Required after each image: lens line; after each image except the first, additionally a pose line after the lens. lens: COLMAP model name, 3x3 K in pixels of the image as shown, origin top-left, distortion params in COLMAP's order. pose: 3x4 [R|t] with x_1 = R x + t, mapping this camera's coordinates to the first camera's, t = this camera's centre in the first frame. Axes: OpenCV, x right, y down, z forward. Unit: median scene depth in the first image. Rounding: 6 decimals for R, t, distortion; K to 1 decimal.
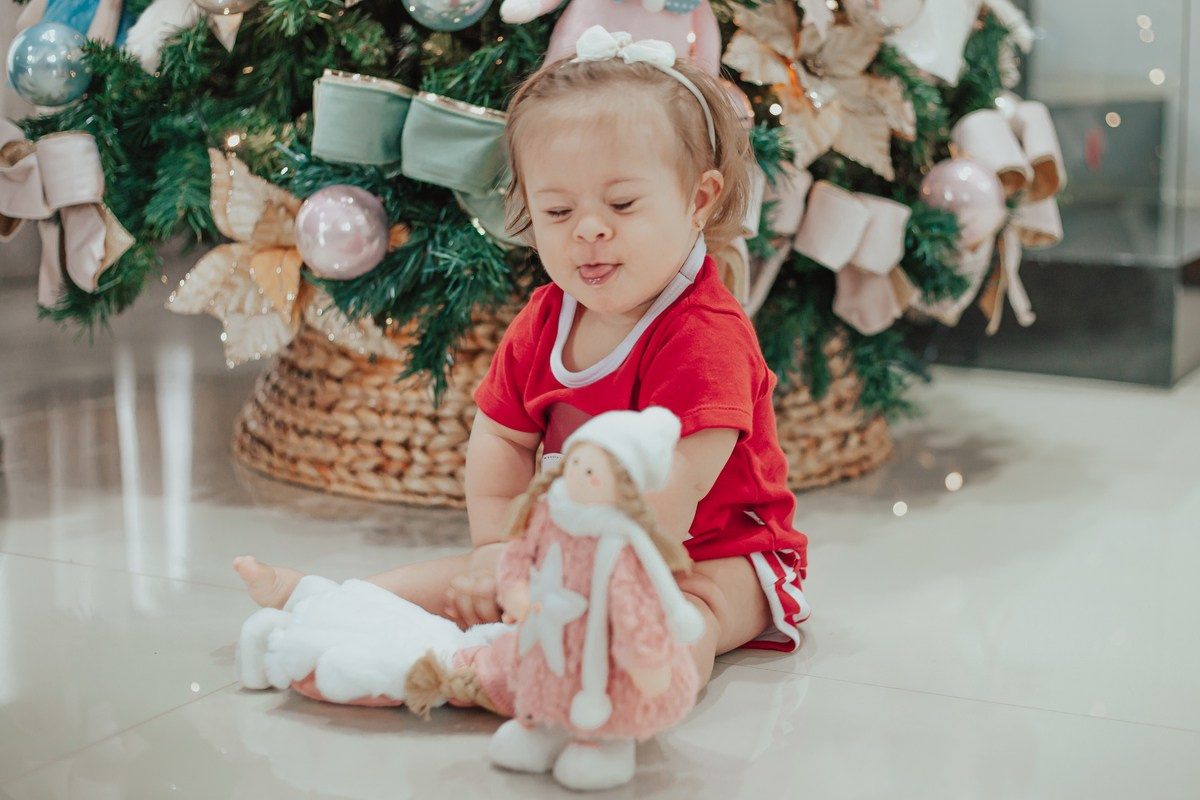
lens RADIAL K [[2037.8, 0, 652.5], [0, 2037.8, 399.2], [0, 0, 1]] dist [-0.043852, -0.178014]
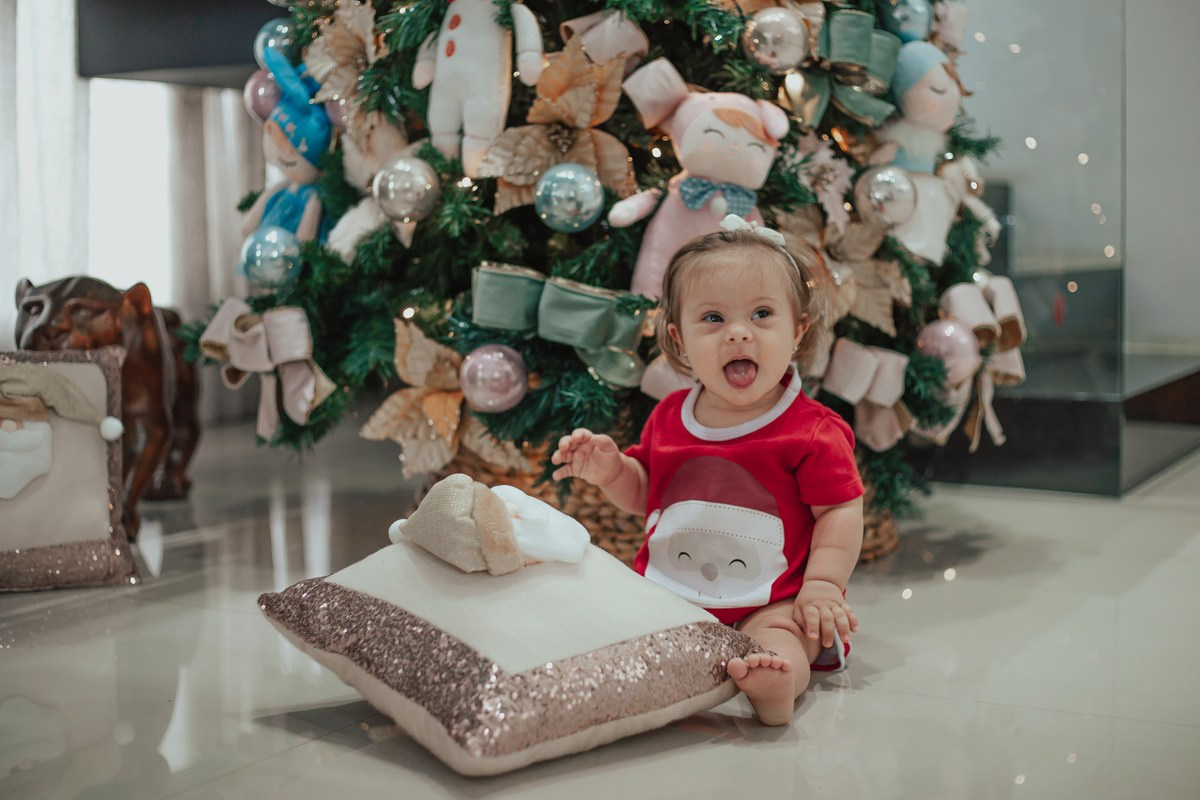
lens RADIAL K [[1873.1, 0, 599.9], [0, 1873.1, 399.7], [0, 0, 1]] dist [-0.025676, -0.104601]
pose [[0.999113, -0.010338, -0.040814, -0.027401], [0.007206, 0.997069, -0.076162, 0.027323], [0.041482, 0.075800, 0.996260, -0.241589]]
